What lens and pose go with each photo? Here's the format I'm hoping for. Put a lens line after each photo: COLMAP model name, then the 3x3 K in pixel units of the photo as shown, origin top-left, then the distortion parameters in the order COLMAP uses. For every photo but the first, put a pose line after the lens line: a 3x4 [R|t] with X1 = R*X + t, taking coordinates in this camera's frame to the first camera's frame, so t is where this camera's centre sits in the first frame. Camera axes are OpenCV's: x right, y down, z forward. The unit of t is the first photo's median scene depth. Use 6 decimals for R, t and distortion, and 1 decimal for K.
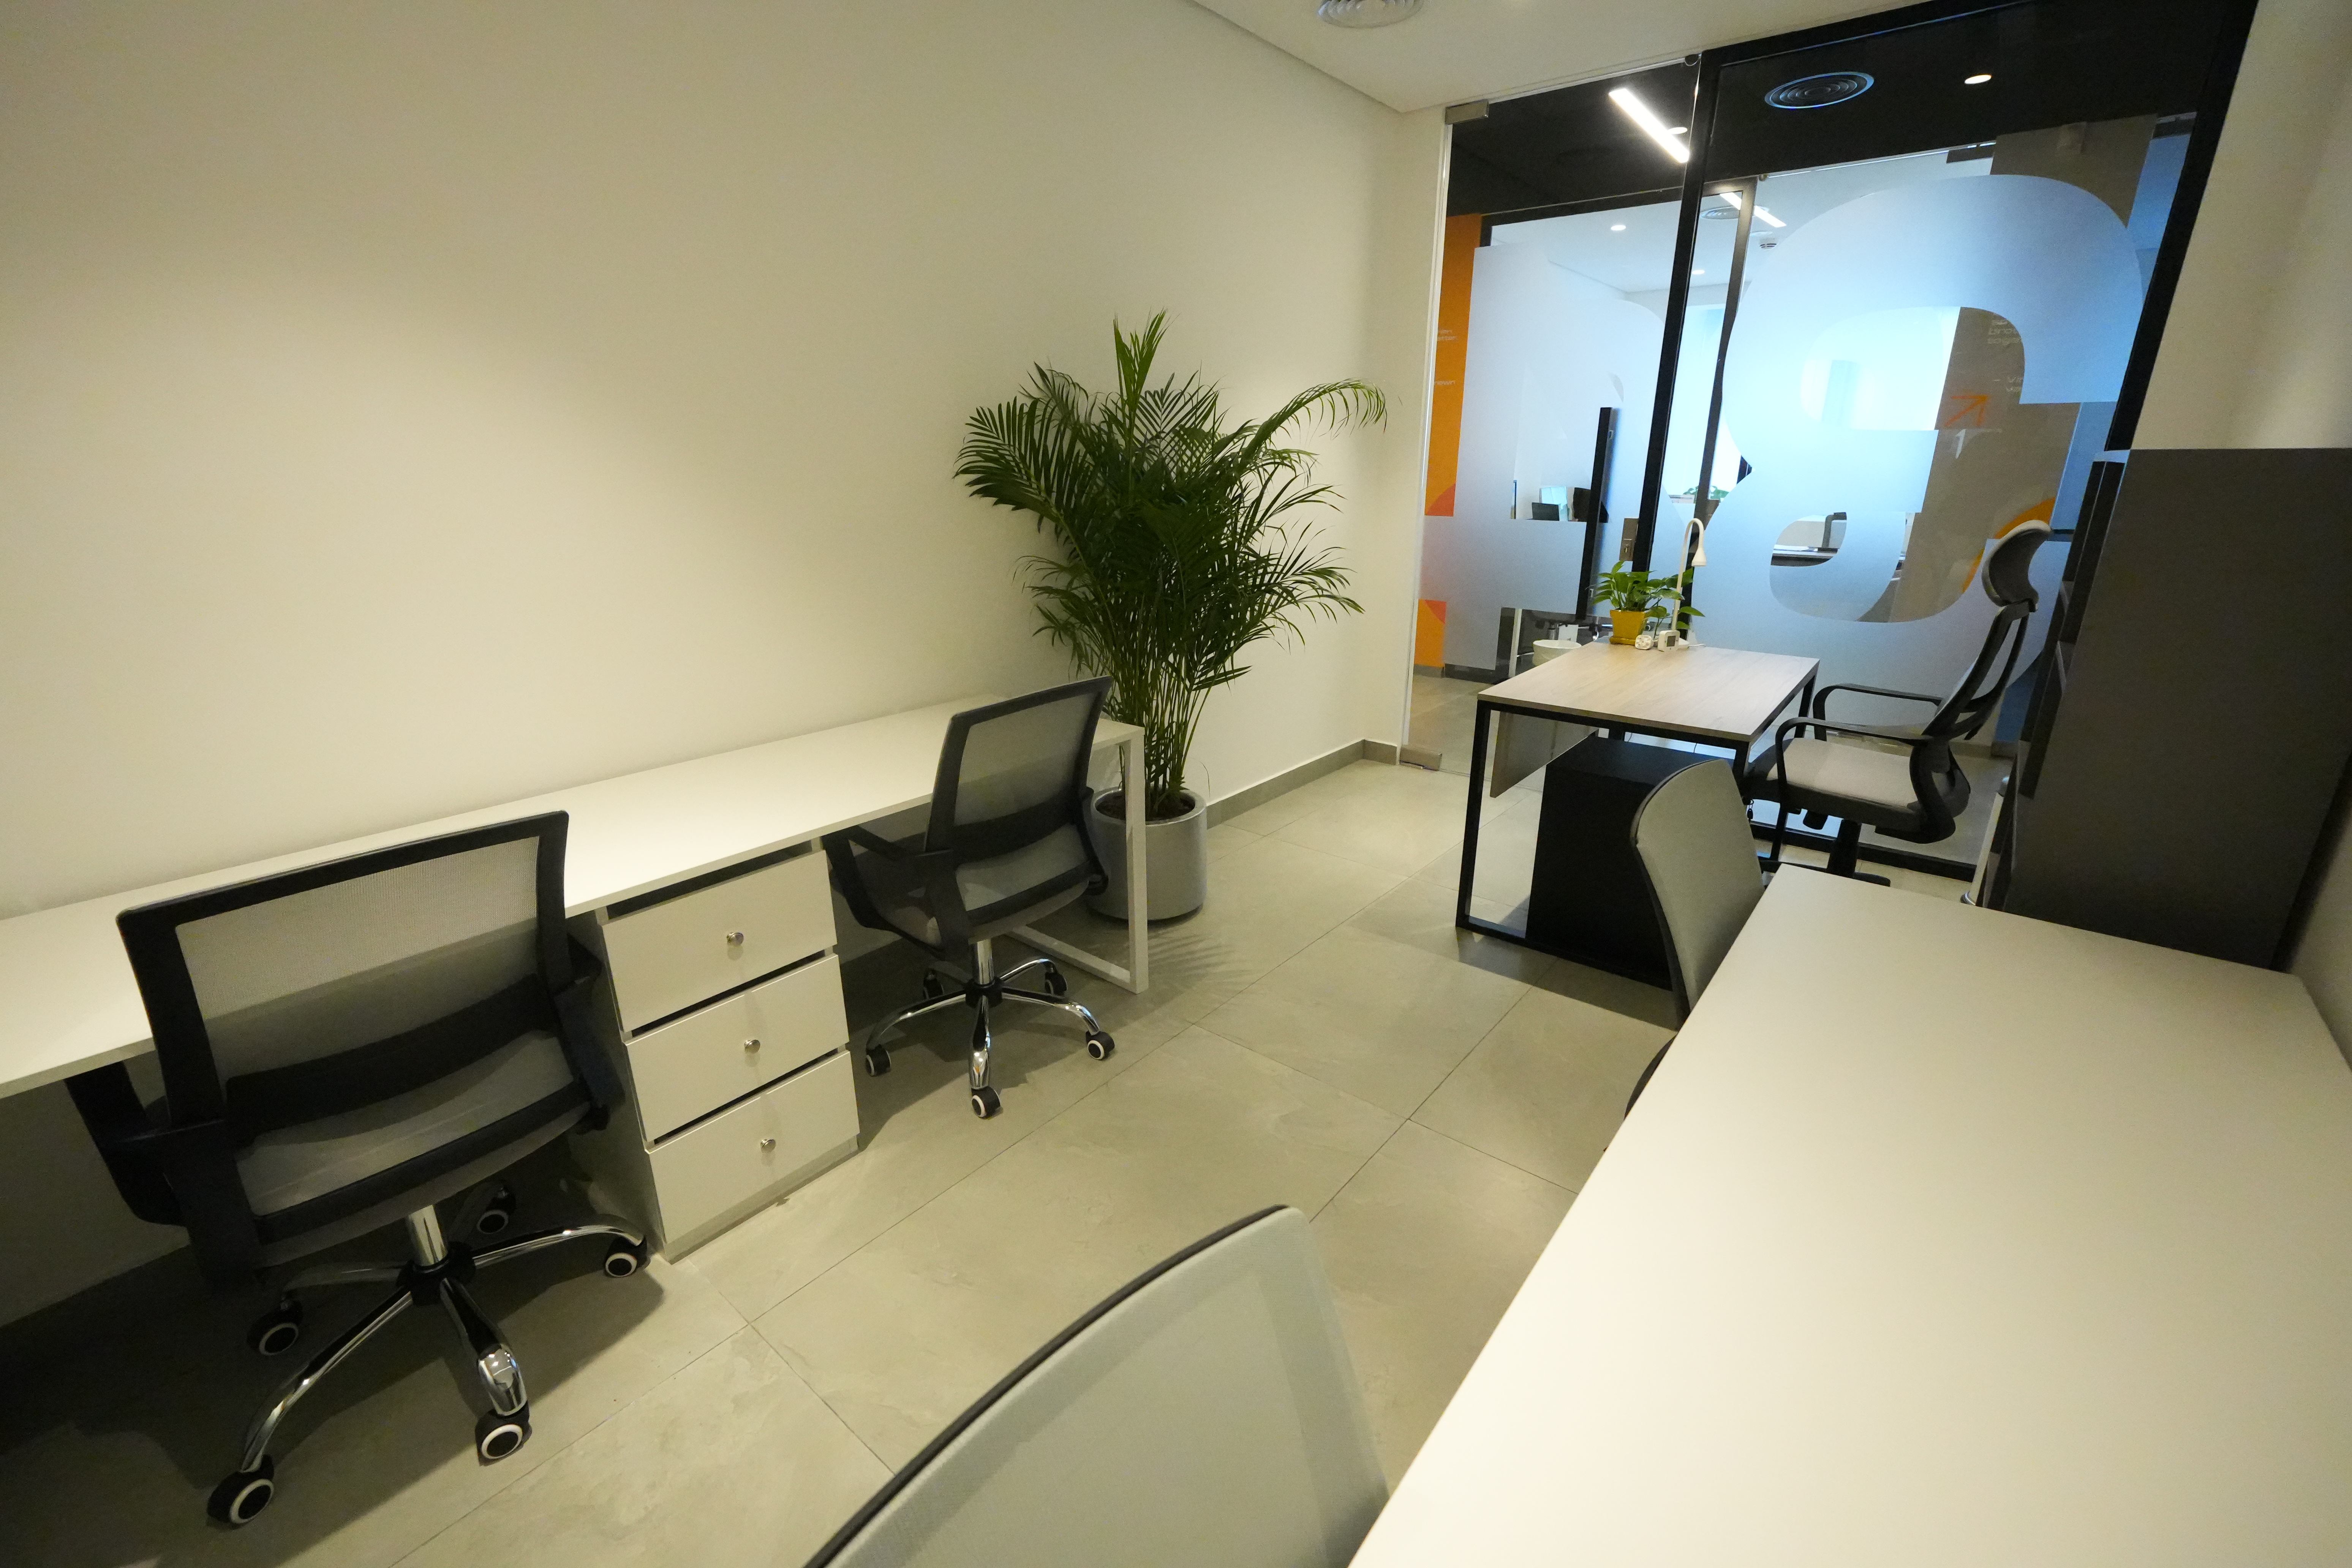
lens RADIAL K [[996.4, 0, 1166.9], [0, 996.4, 774.4], [0, 0, 1]] dist [-0.012441, 0.001579]
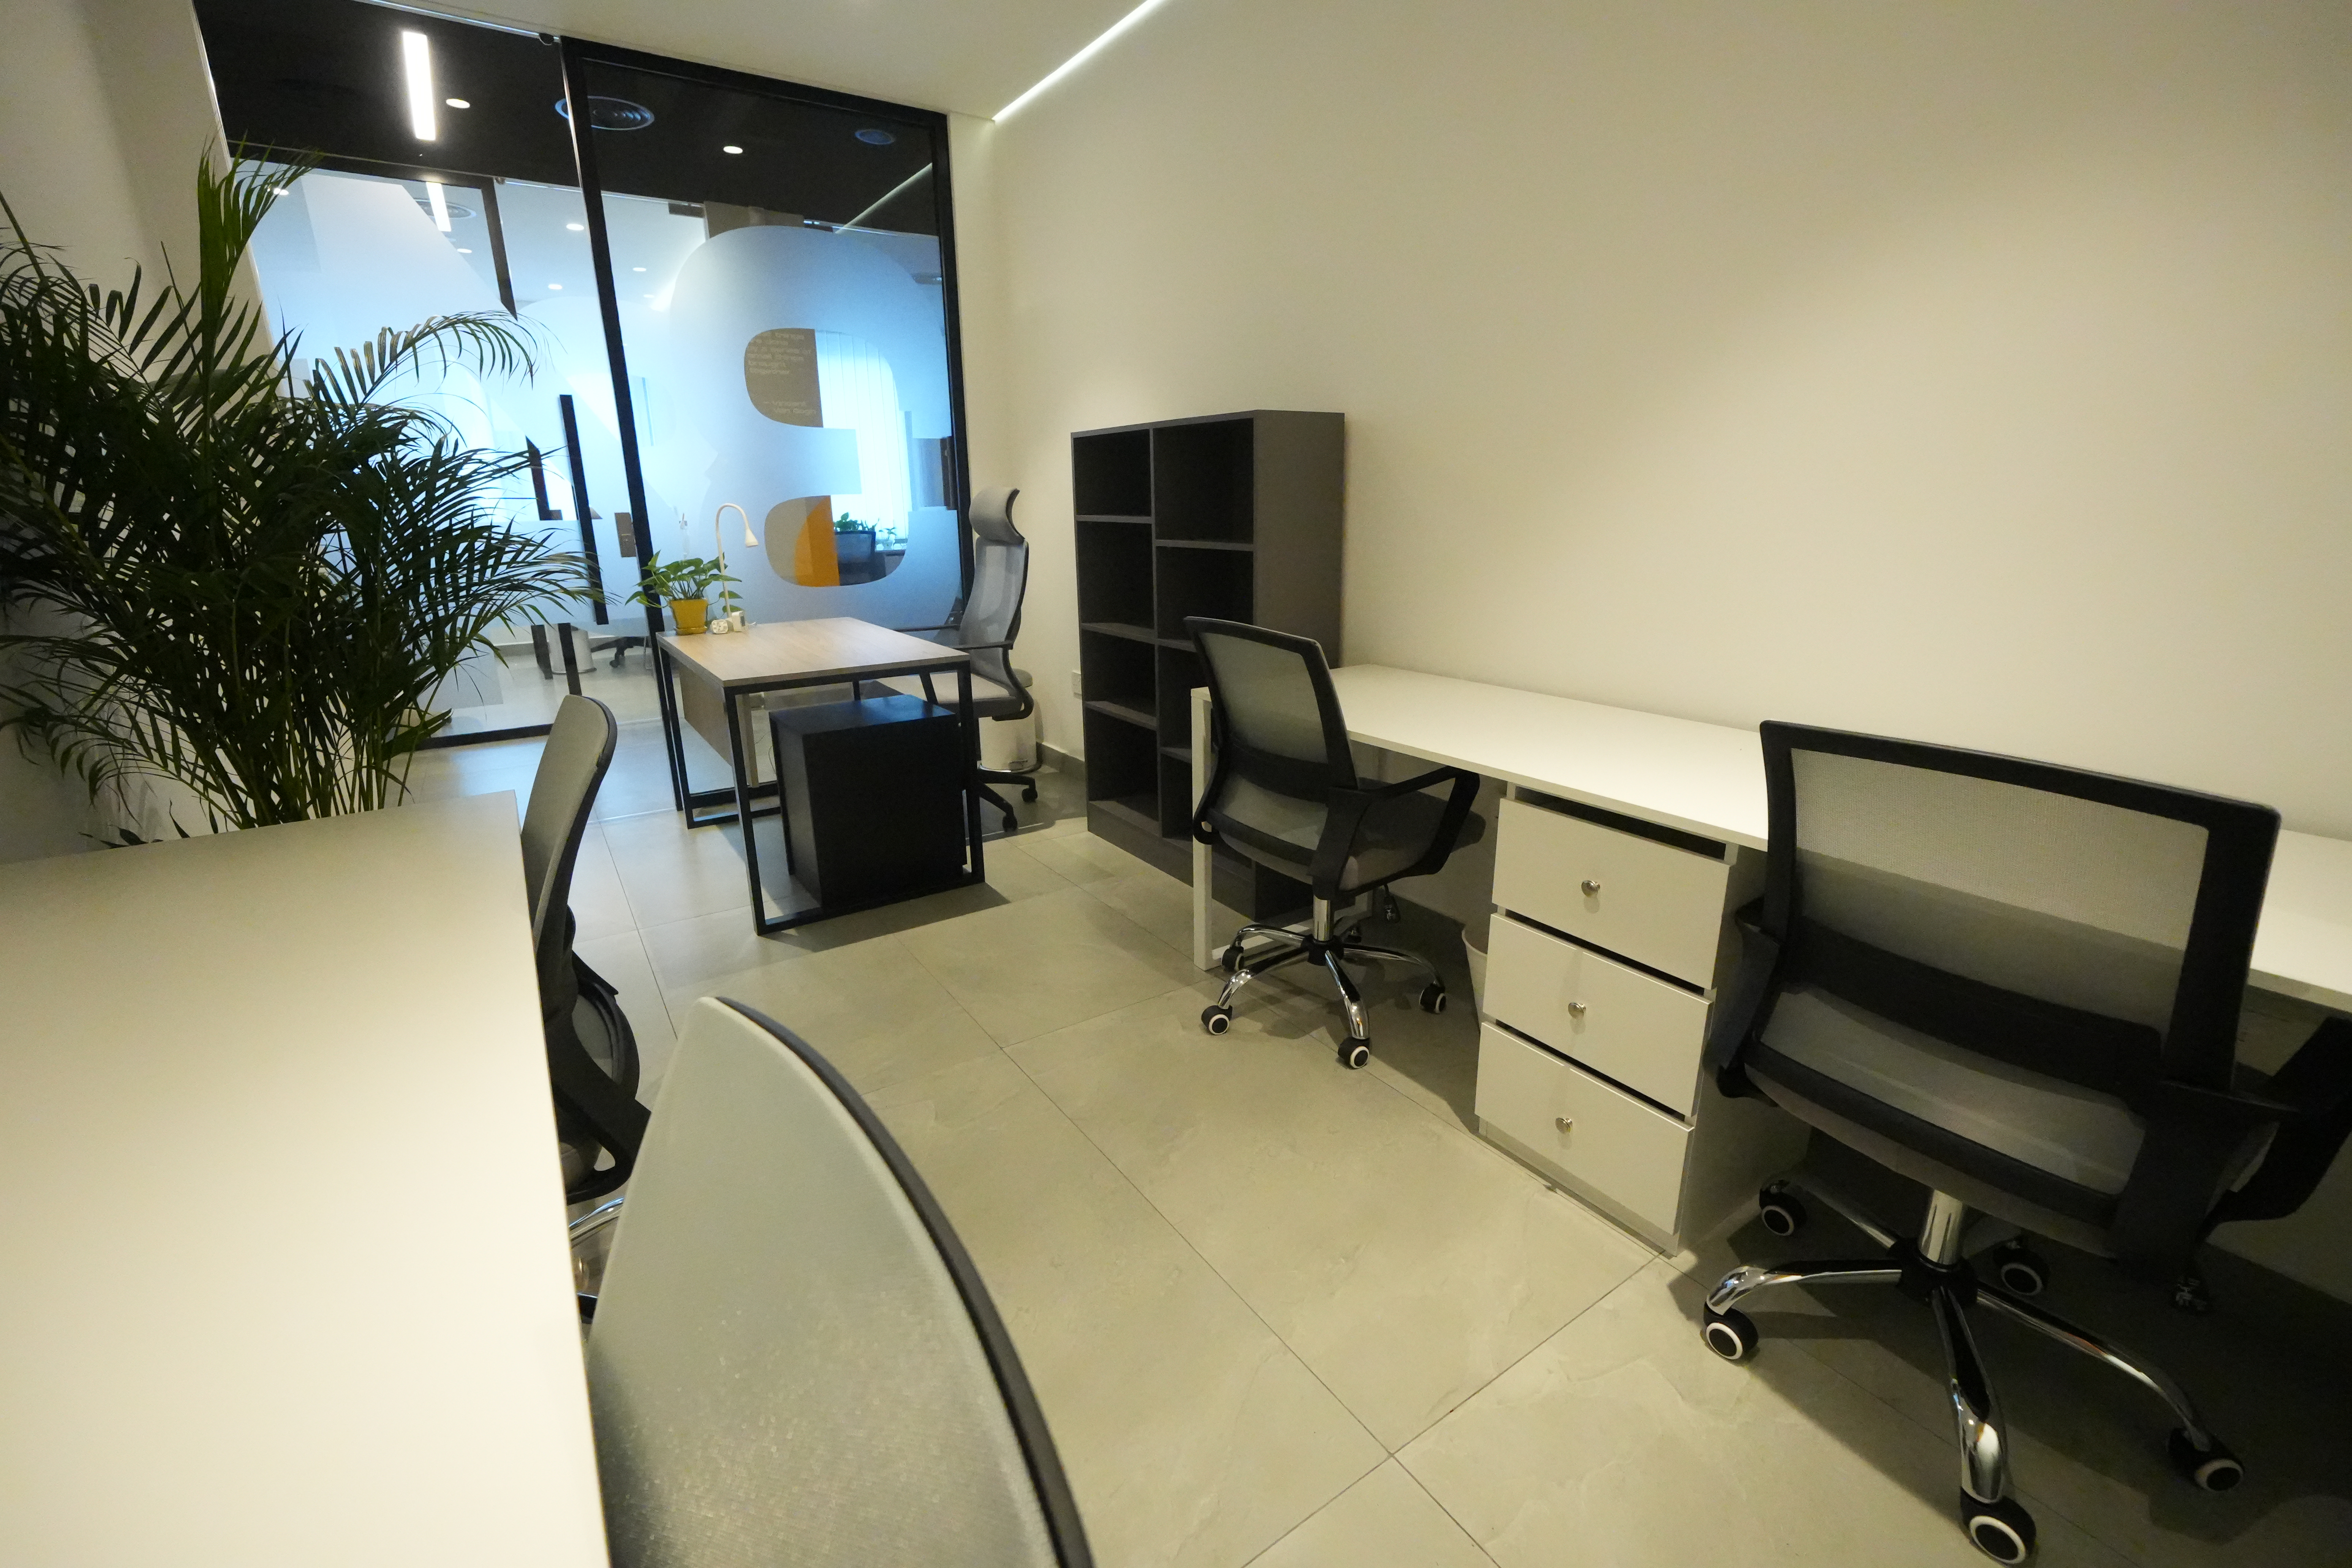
lens RADIAL K [[996.4, 0, 1185.7], [0, 996.4, 769.7], [0, 0, 1]] dist [-0.012441, 0.001579]
pose [[0.273465, -0.259235, 0.926290, -0.446141], [0.305913, 0.936438, 0.171761, -0.030395], [-0.911940, 0.236393, 0.335387, 0.316920]]
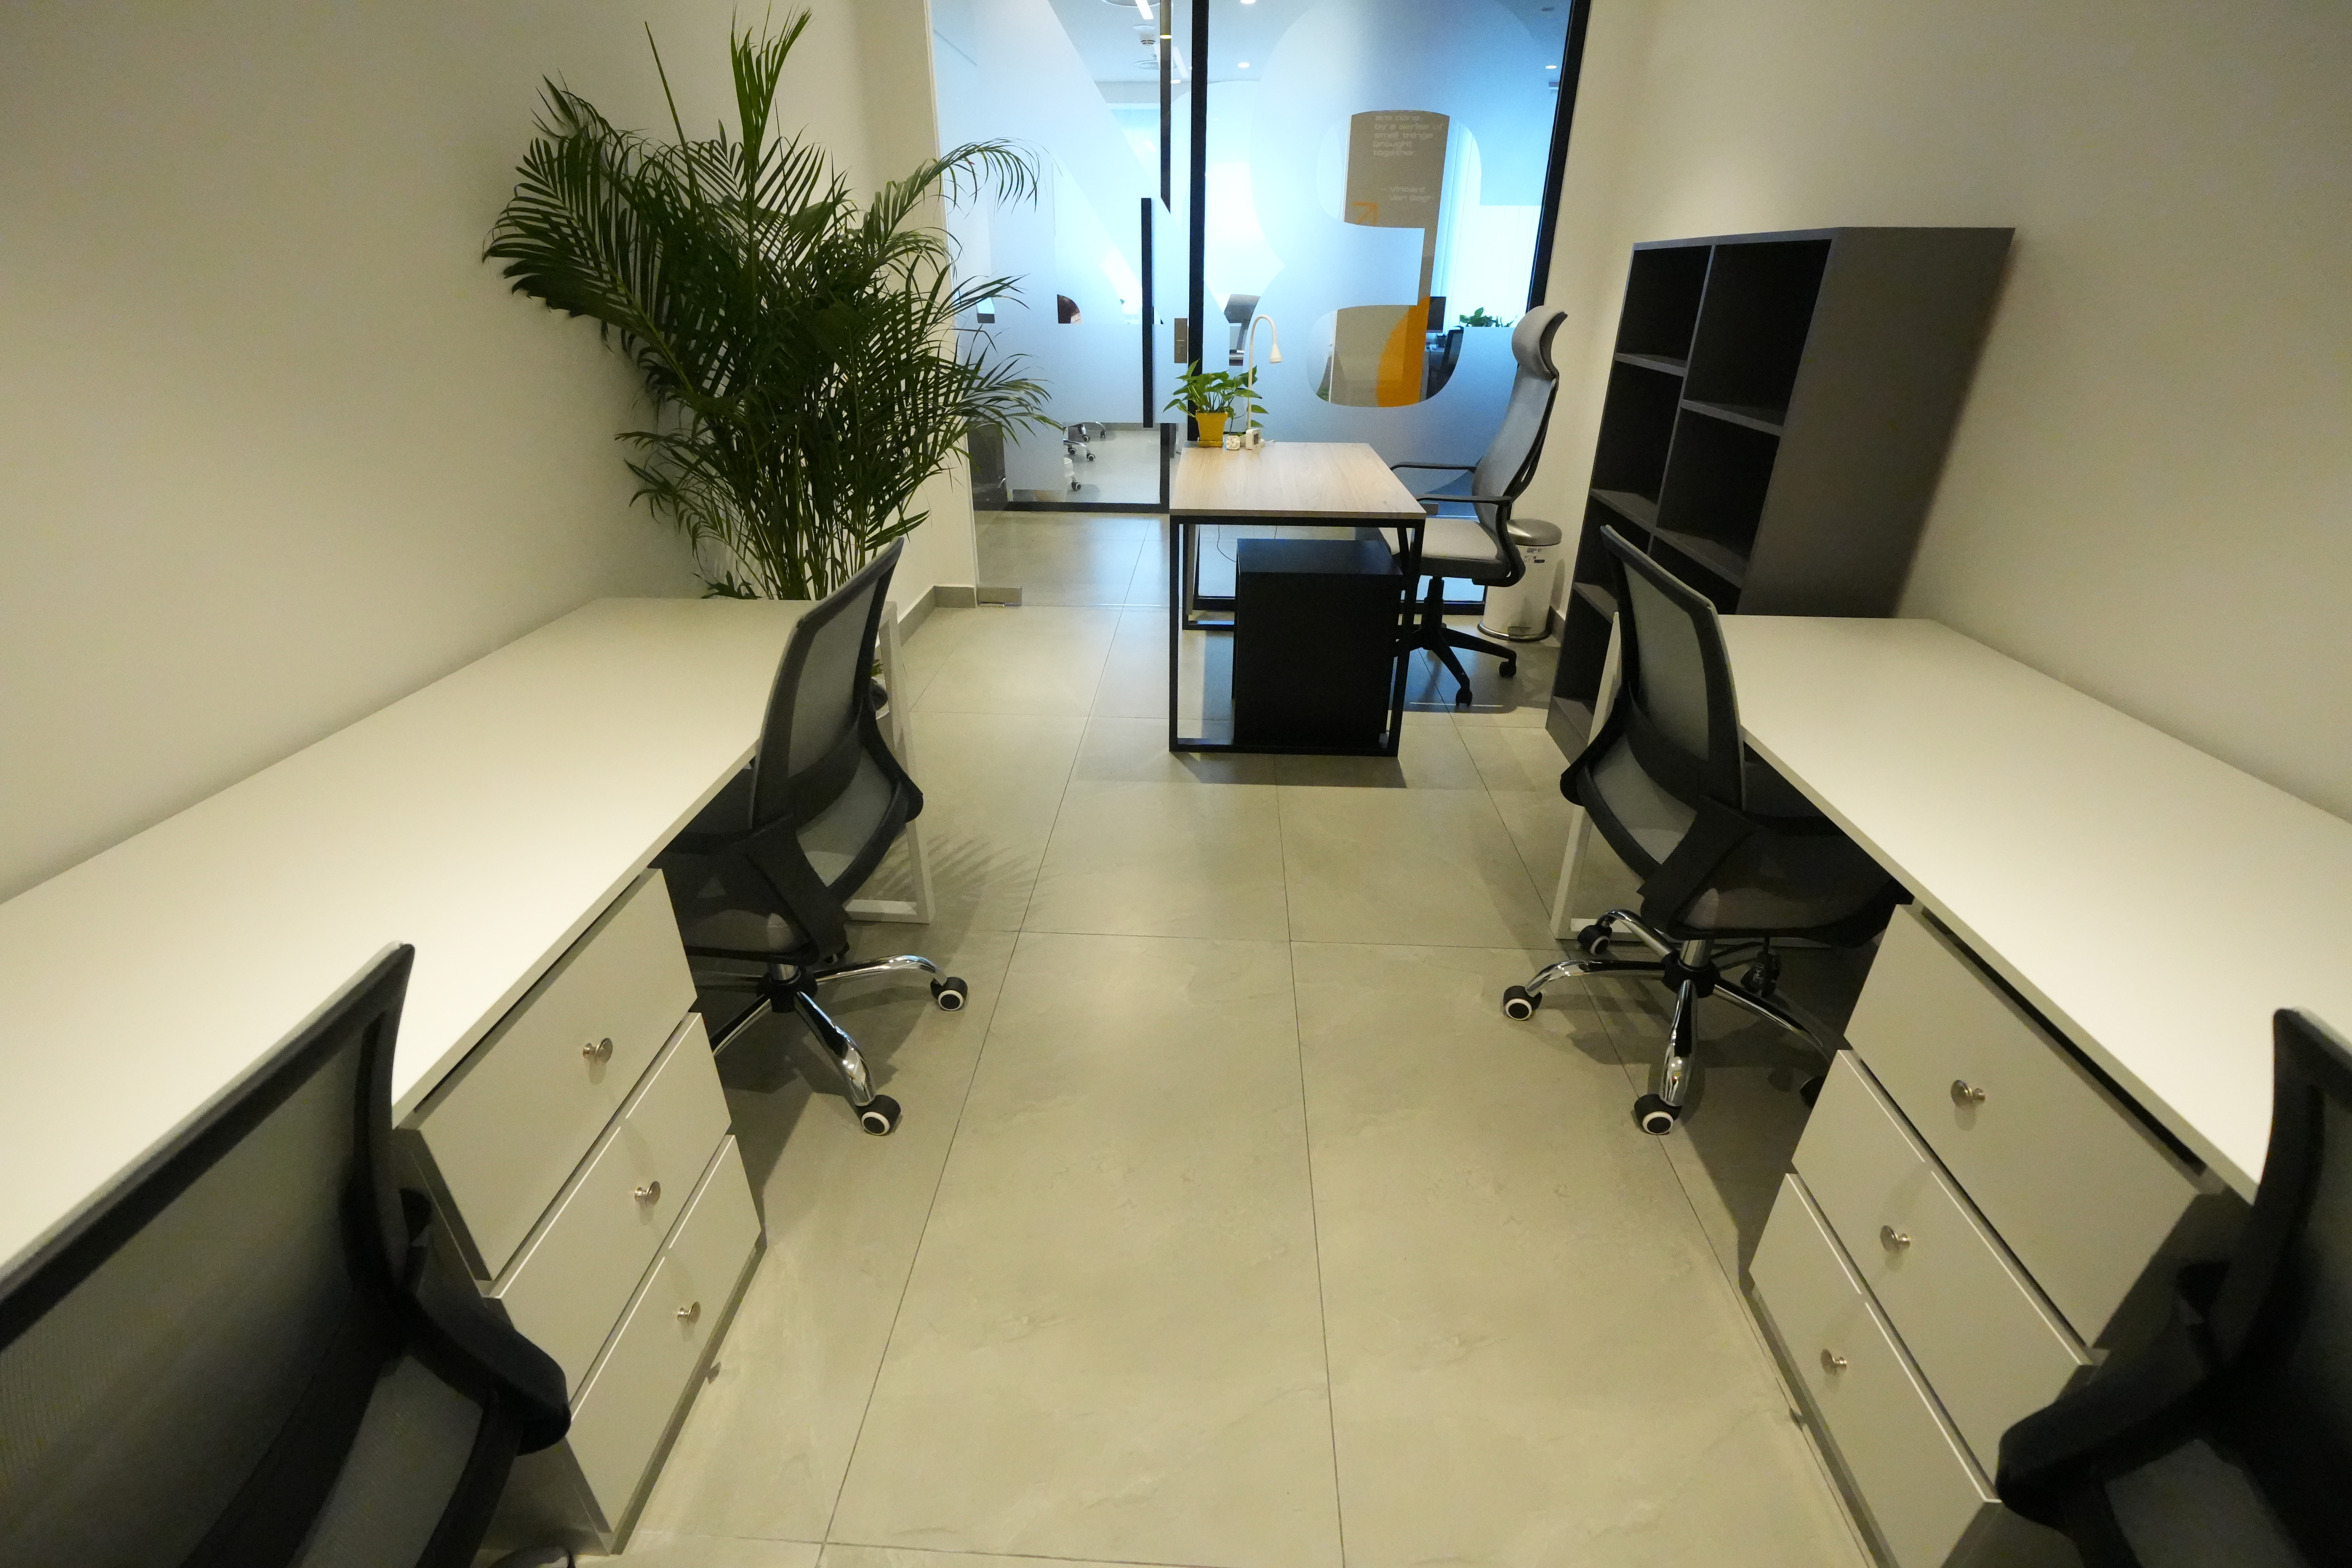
lens RADIAL K [[996.4, 0, 1183.2], [0, 996.4, 774.6], [0, 0, 1]] dist [-0.012441, 0.001579]
pose [[0.796983, -0.267747, 0.541414, -0.263410], [0.178387, 0.960735, 0.212523, -0.036729], [-0.577058, -0.072796, 0.813452, 0.194064]]
